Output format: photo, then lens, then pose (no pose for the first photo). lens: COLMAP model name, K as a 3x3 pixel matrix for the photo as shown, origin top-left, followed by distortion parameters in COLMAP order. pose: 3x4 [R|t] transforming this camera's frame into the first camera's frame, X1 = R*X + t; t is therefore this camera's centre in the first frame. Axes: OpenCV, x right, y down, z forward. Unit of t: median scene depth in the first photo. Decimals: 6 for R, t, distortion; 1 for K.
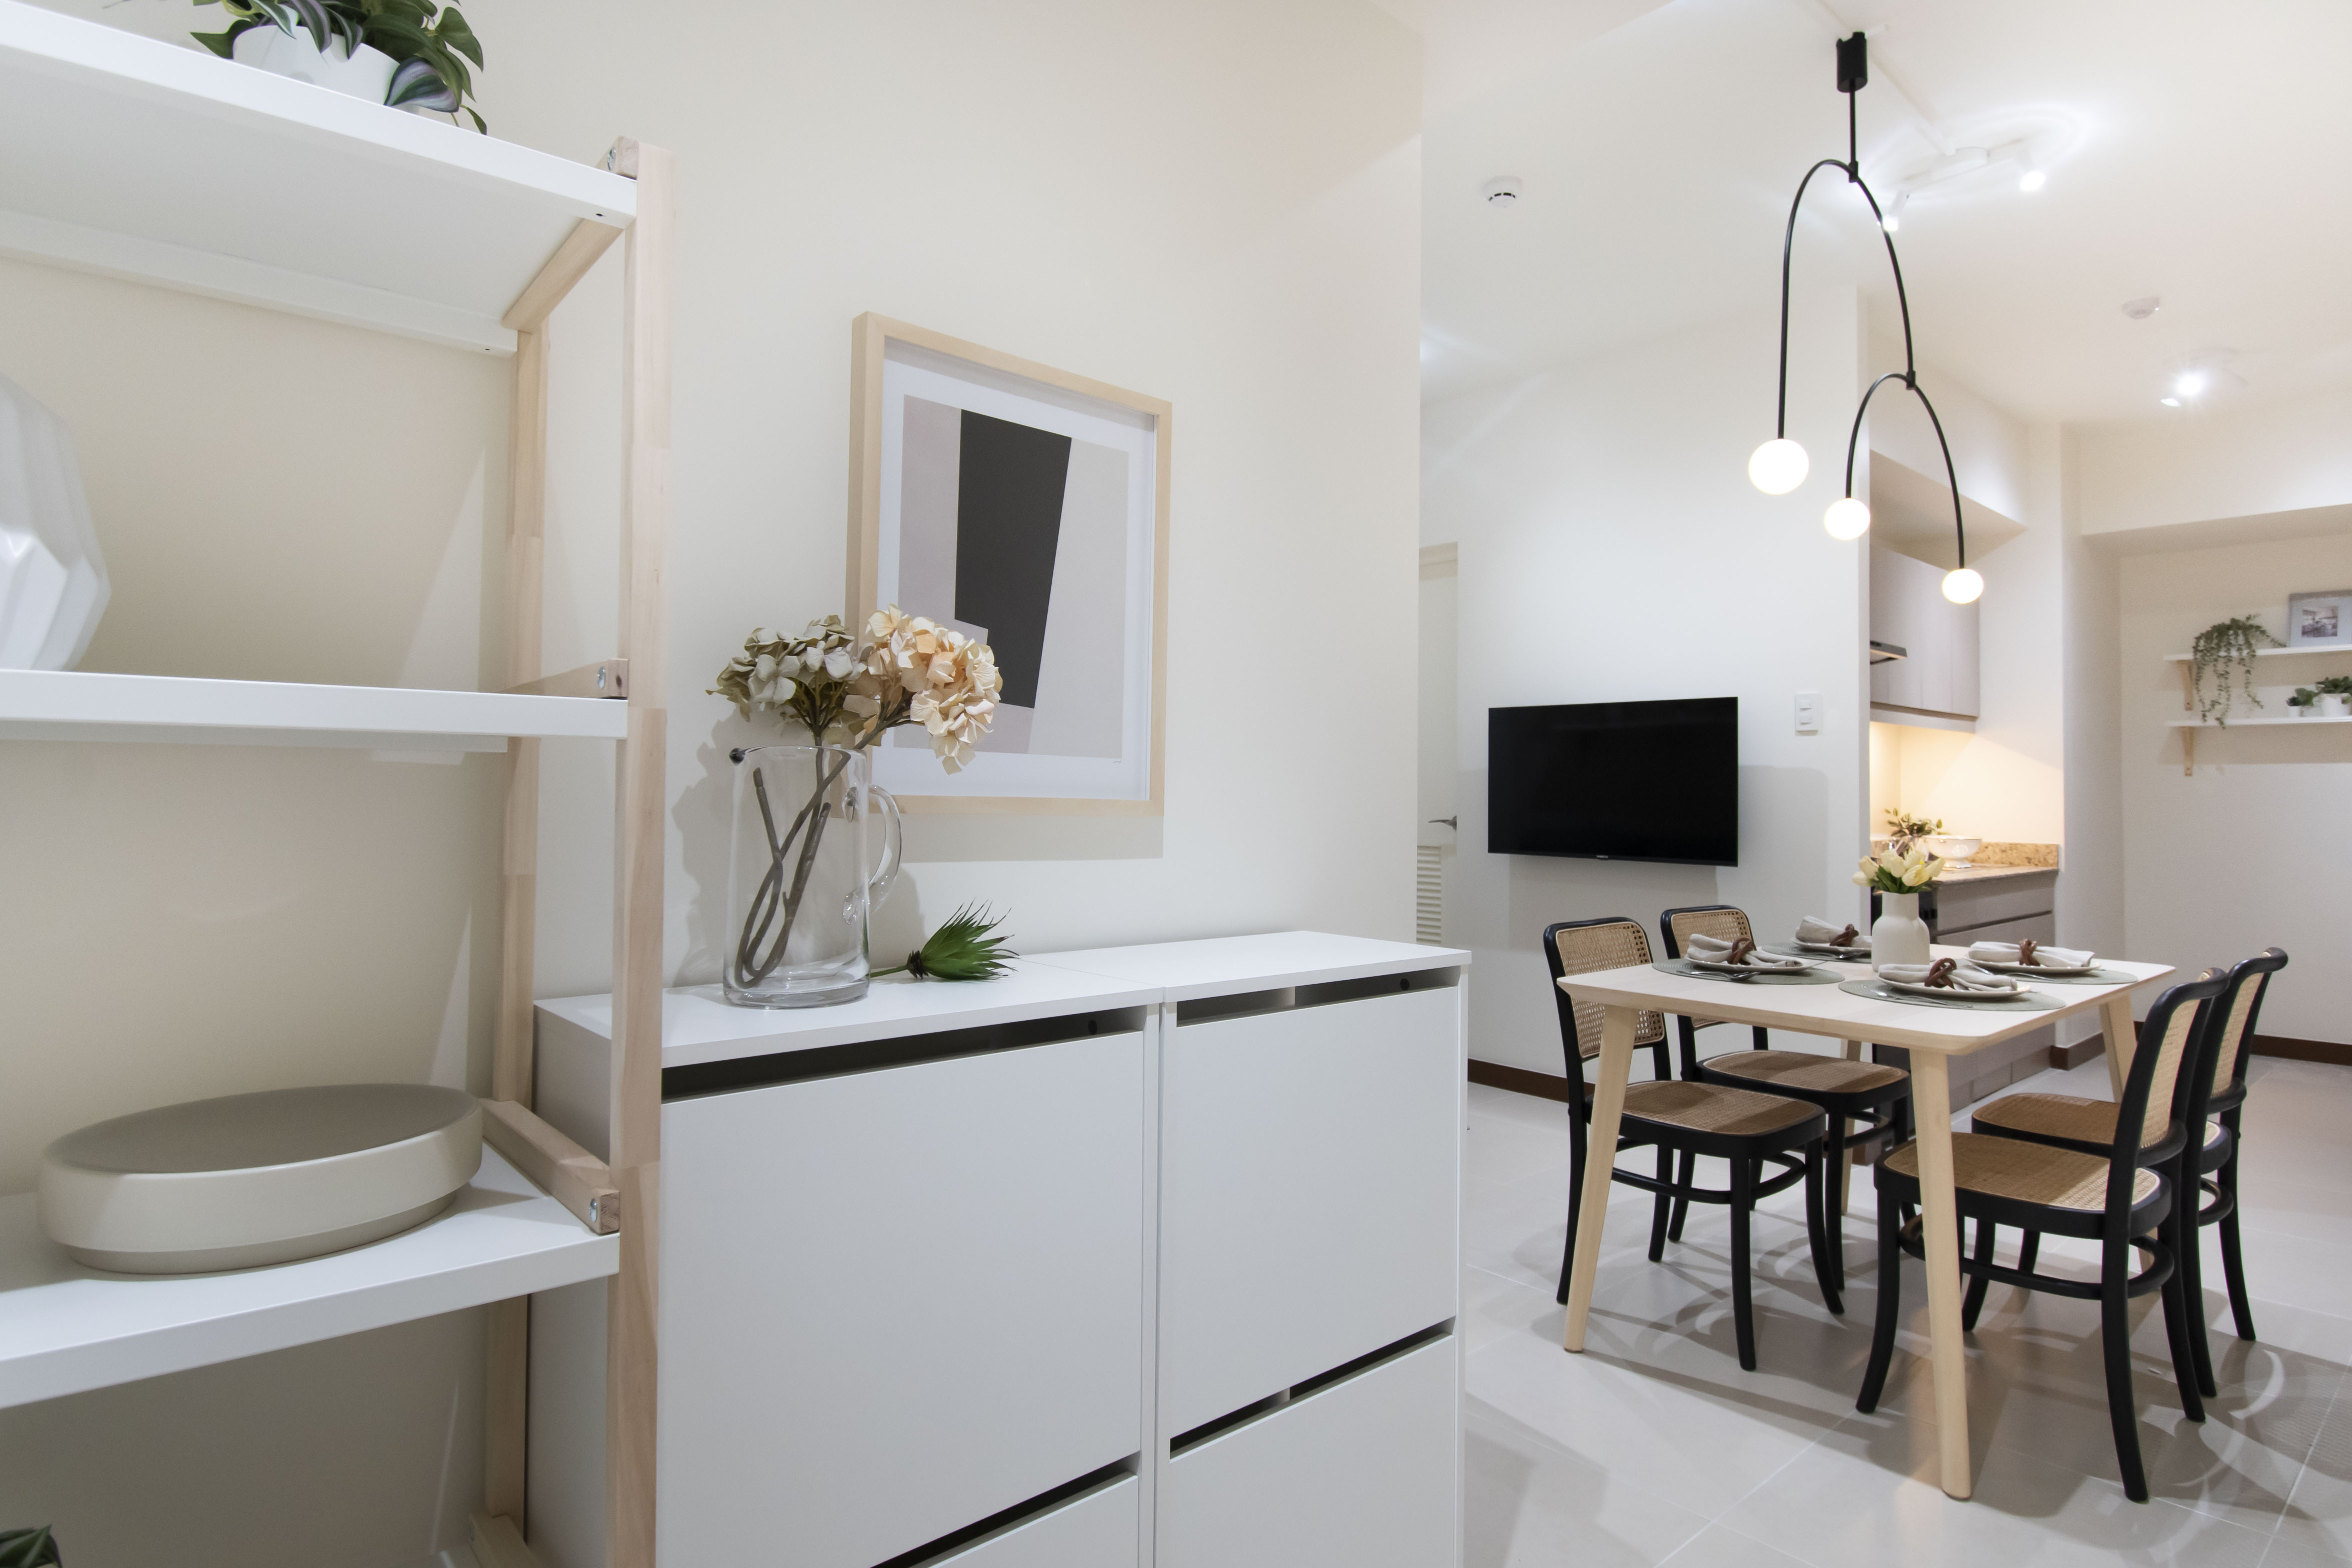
lens RADIAL K [[1287.5, 0, 1176.0], [0, 1287.5, 757.0], [0, 0, 1]] dist [-0.026729, -0.001437]
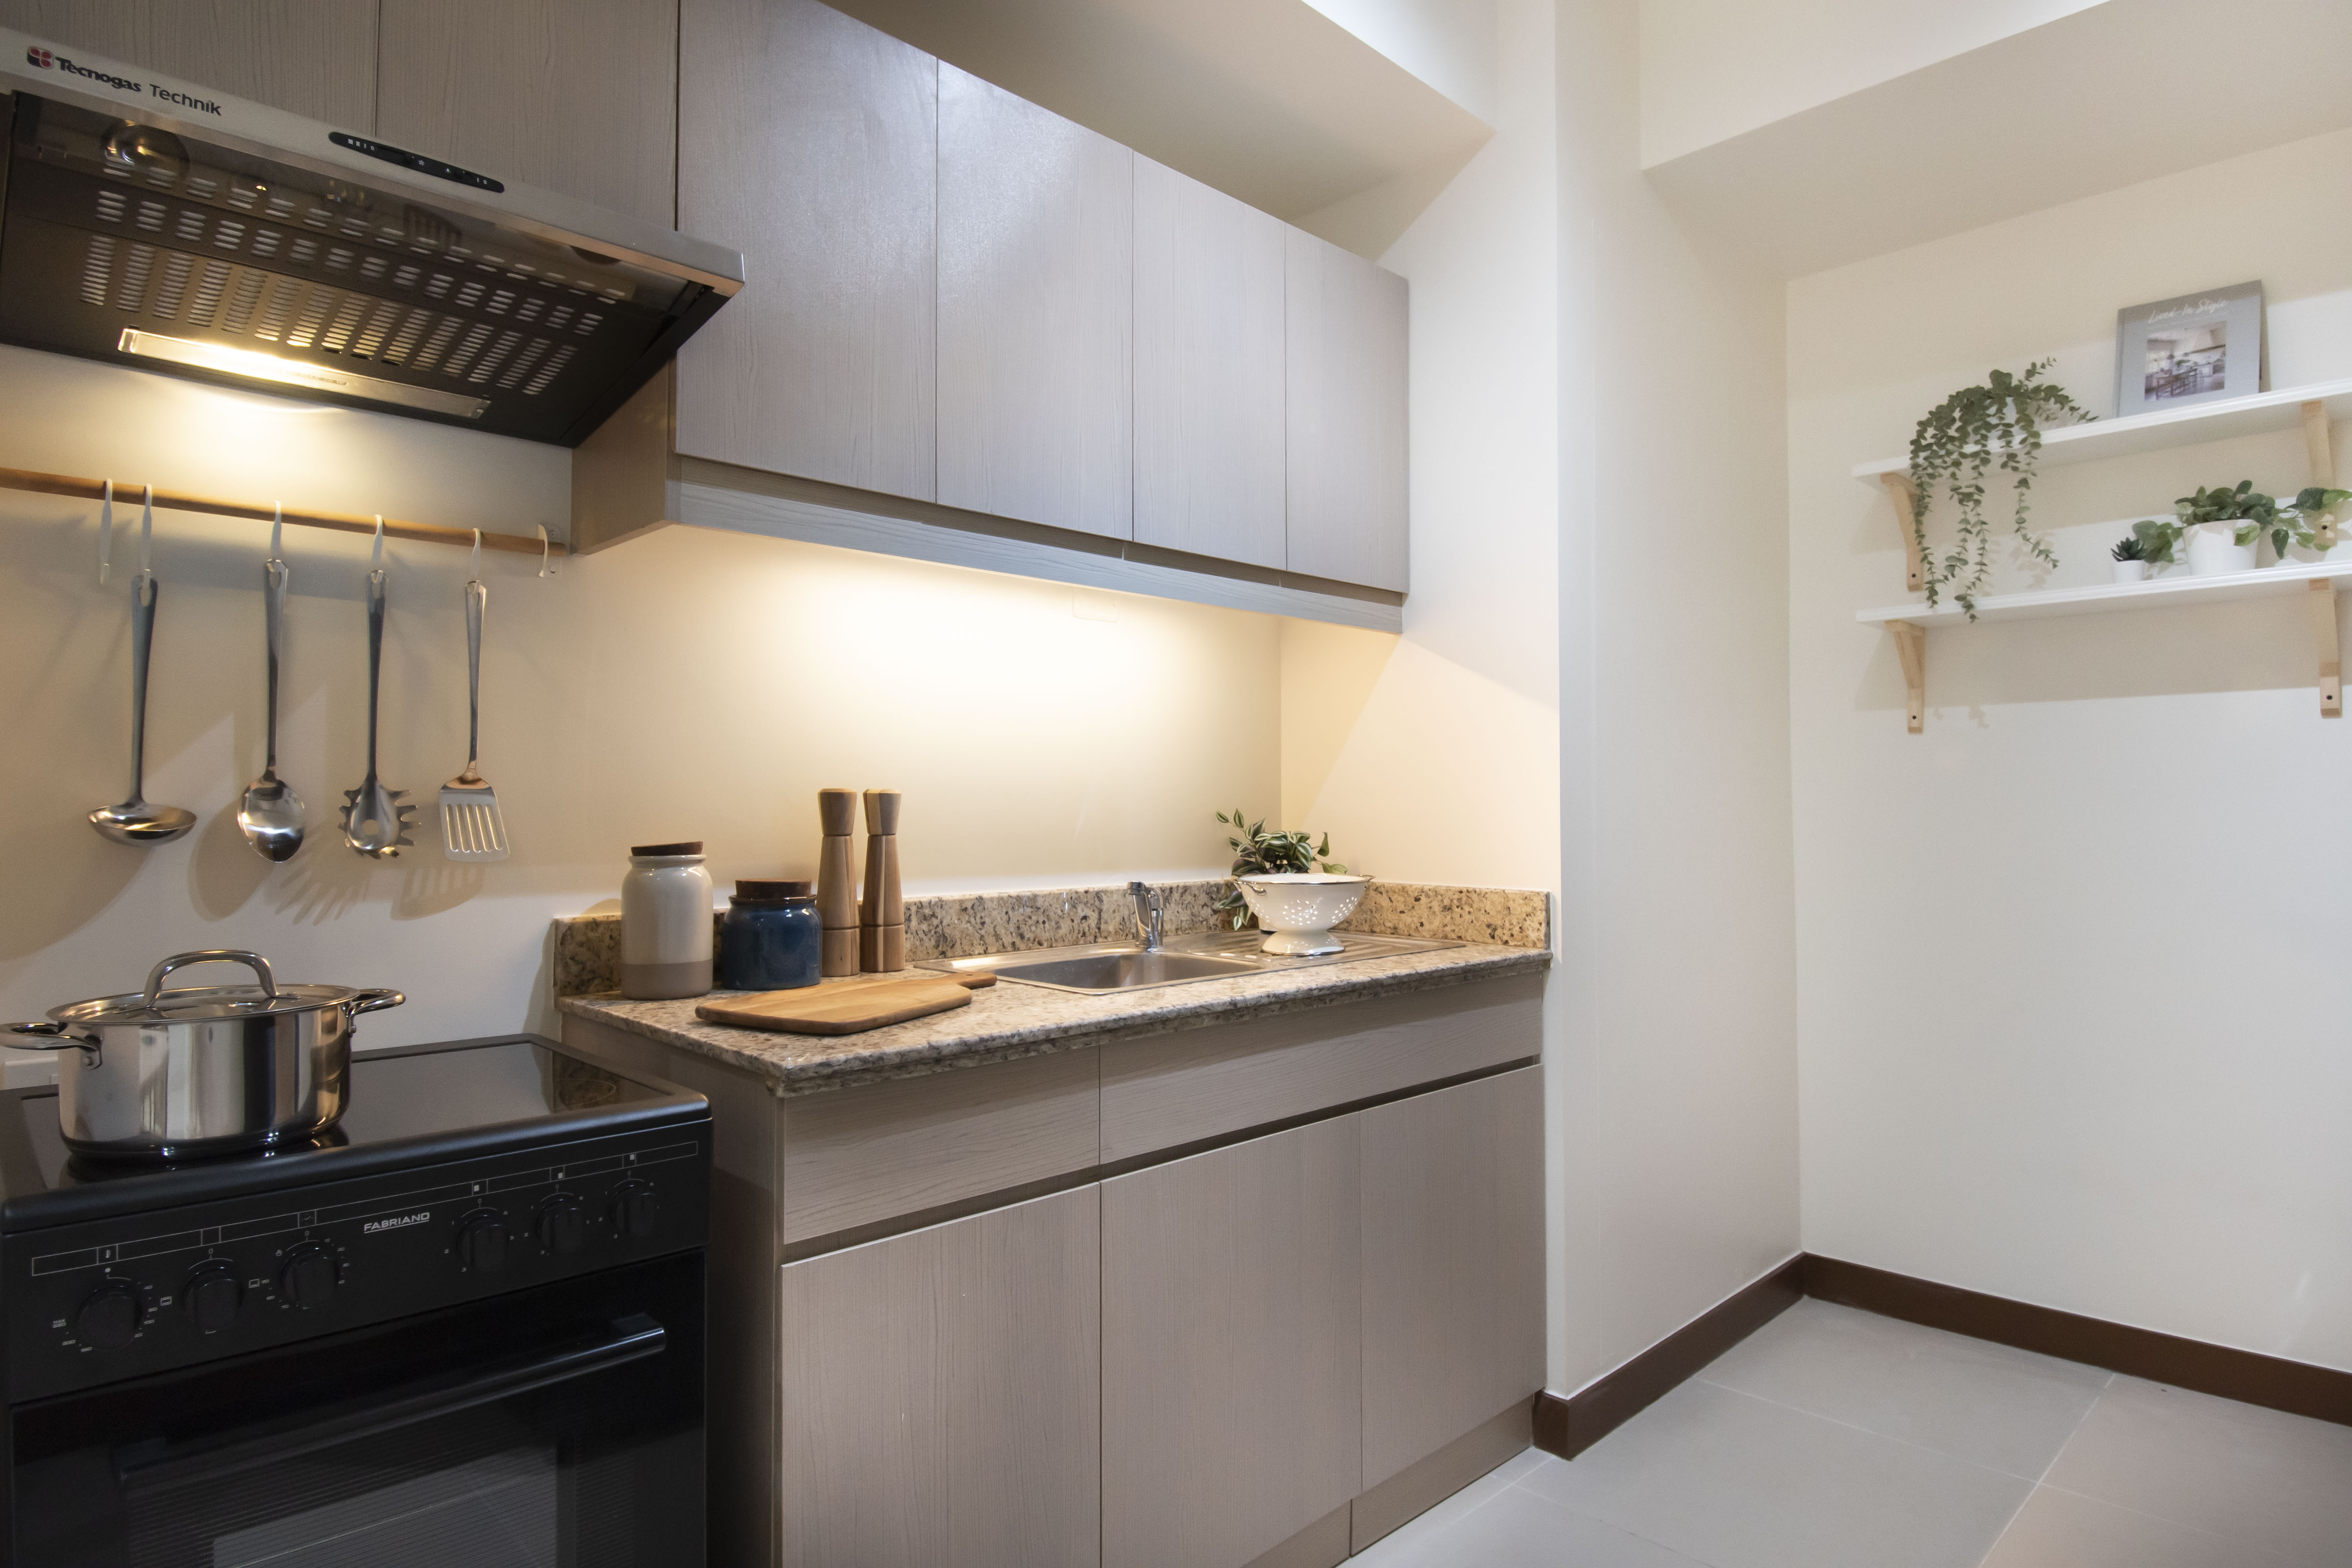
lens RADIAL K [[1317.2, 0, 1176.0], [0, 1317.2, 784.0], [0, 0, 1]] dist [-0.017527, -0.001549]
pose [[0.998545, -0.011818, 0.052605, 0.529166], [0.011393, 0.999900, 0.008367, 0.027622], [-0.052699, -0.007755, 0.998580, 0.562300]]
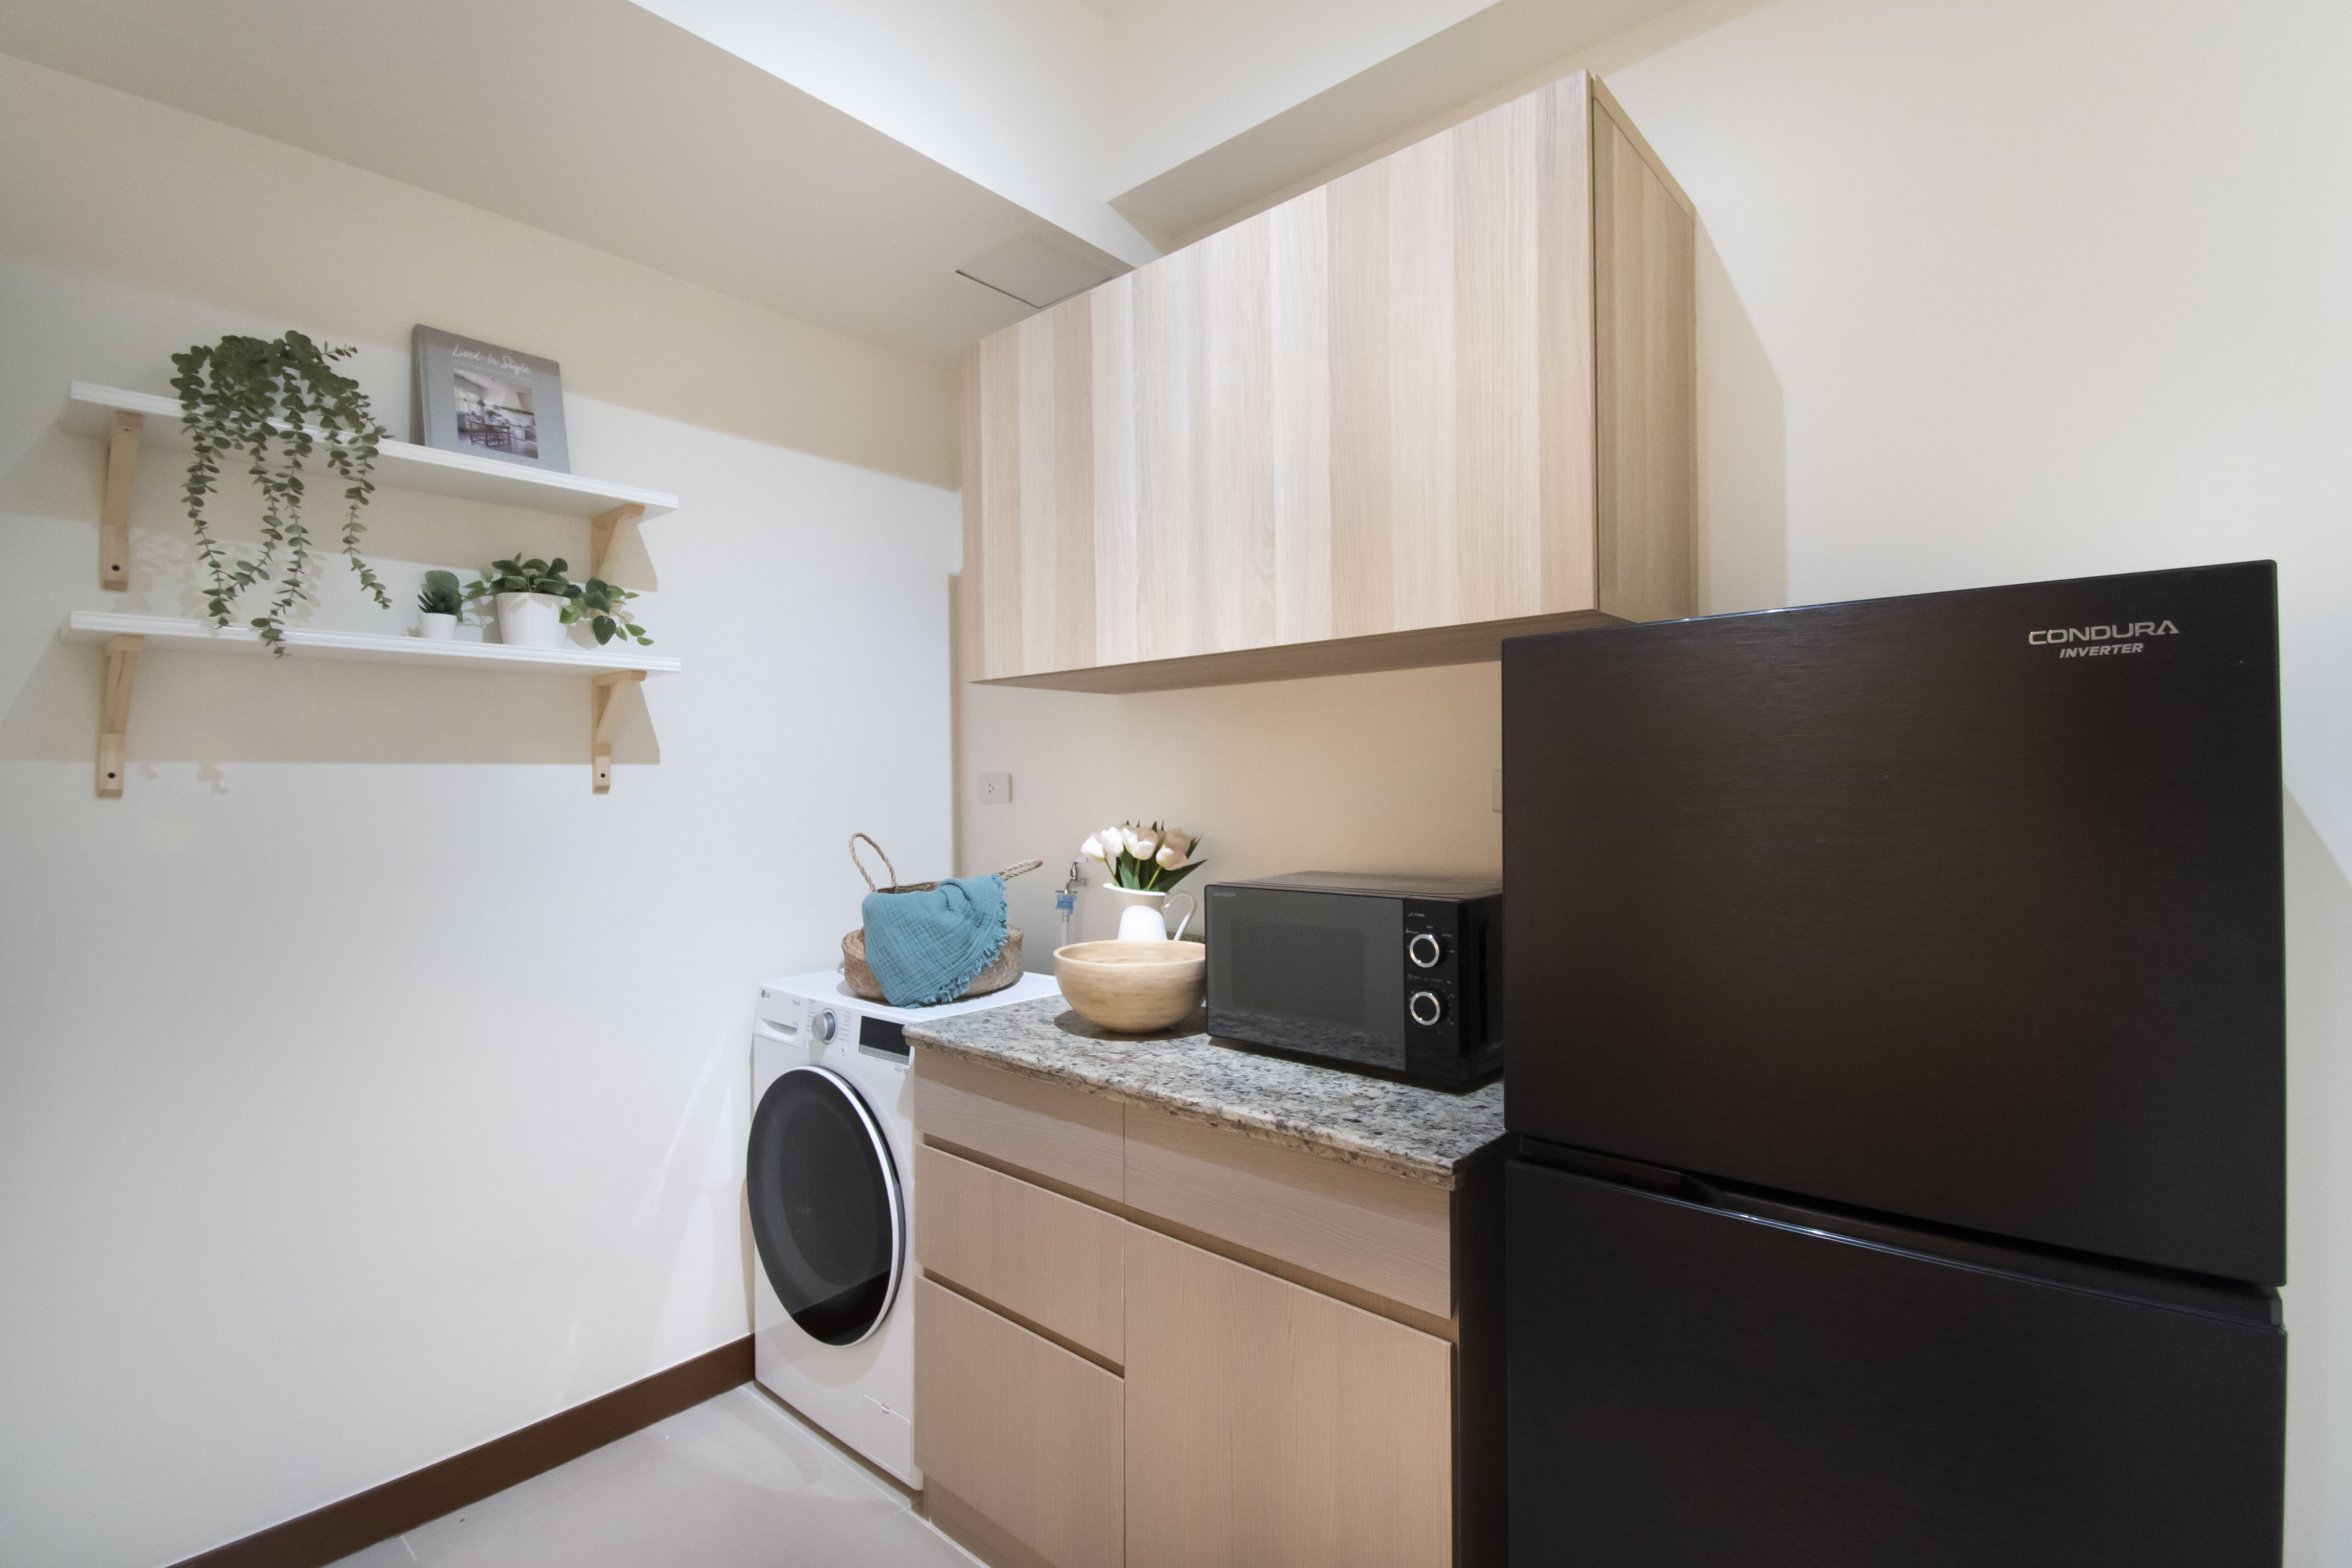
lens RADIAL K [[1055.6, 0, 1176.0], [0, 1055.6, 784.0], [0, 0, 1]] dist [0.014999, -0.022417]
pose [[-0.129384, -0.009163, 0.991552, 0.529957], [-0.021380, 0.999751, 0.006449, 0.004186], [-0.991364, -0.020365, -0.129547, 0.805558]]
